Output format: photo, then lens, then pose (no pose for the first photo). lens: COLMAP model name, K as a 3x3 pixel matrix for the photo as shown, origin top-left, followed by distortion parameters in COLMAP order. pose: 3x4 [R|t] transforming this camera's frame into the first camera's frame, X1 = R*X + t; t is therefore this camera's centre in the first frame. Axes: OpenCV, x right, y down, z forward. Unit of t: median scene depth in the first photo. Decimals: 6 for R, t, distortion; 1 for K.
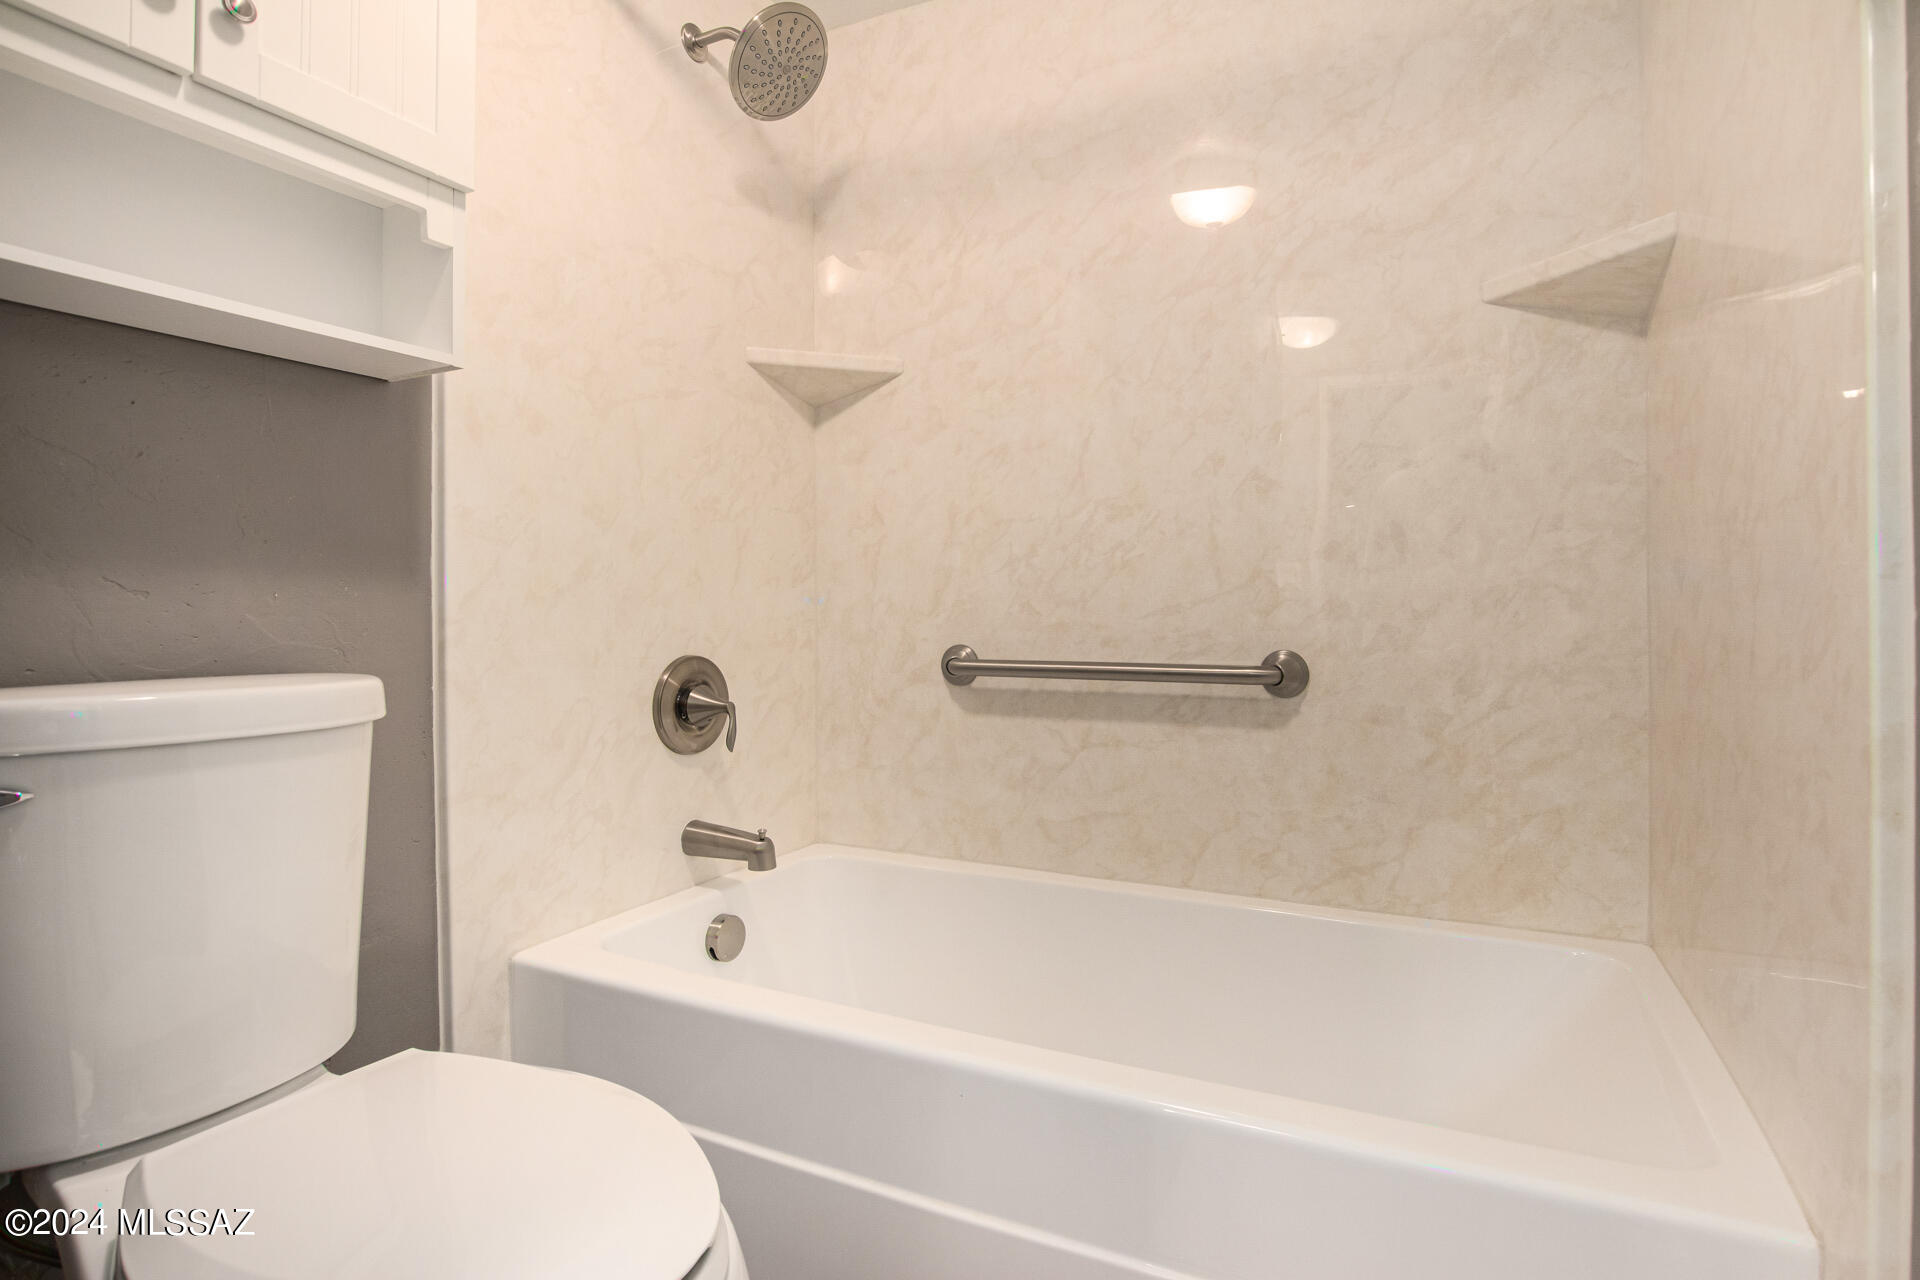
lens RADIAL K [[958.6, 0, 959.3], [0, 958.6, 623.6], [0, 0, 1]] dist [-0.022037, 0.000569]
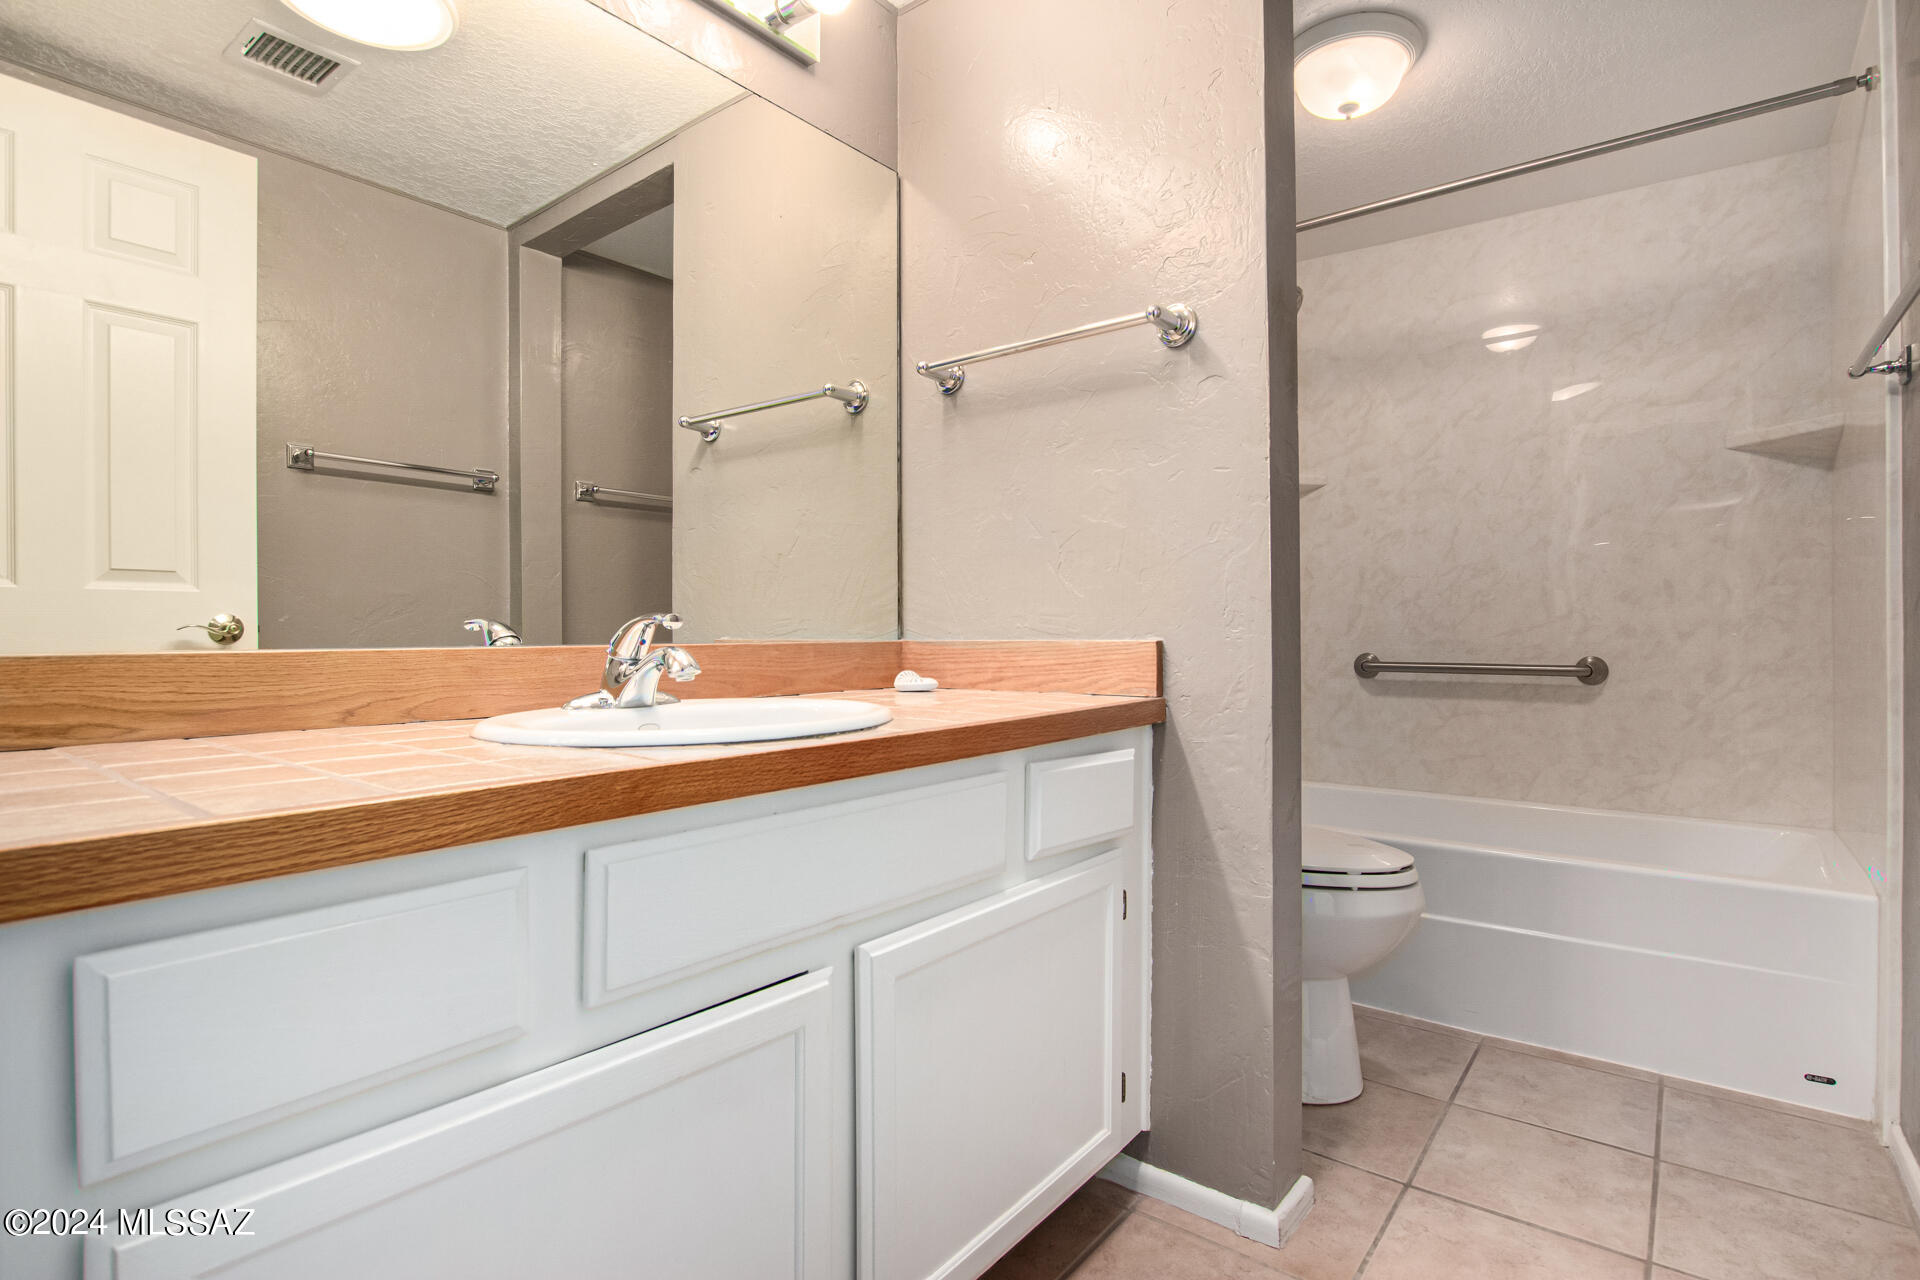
lens RADIAL K [[958.6, 0, 960.7], [0, 958.6, 647.5], [0, 0, 1]] dist [-0.022037, 0.000569]
pose [[0.982810, 0.005600, -0.184533, -0.429249], [-0.005779, 0.999983, -0.000430, 0.019747], [0.184527, 0.001489, 0.982826, -0.814862]]
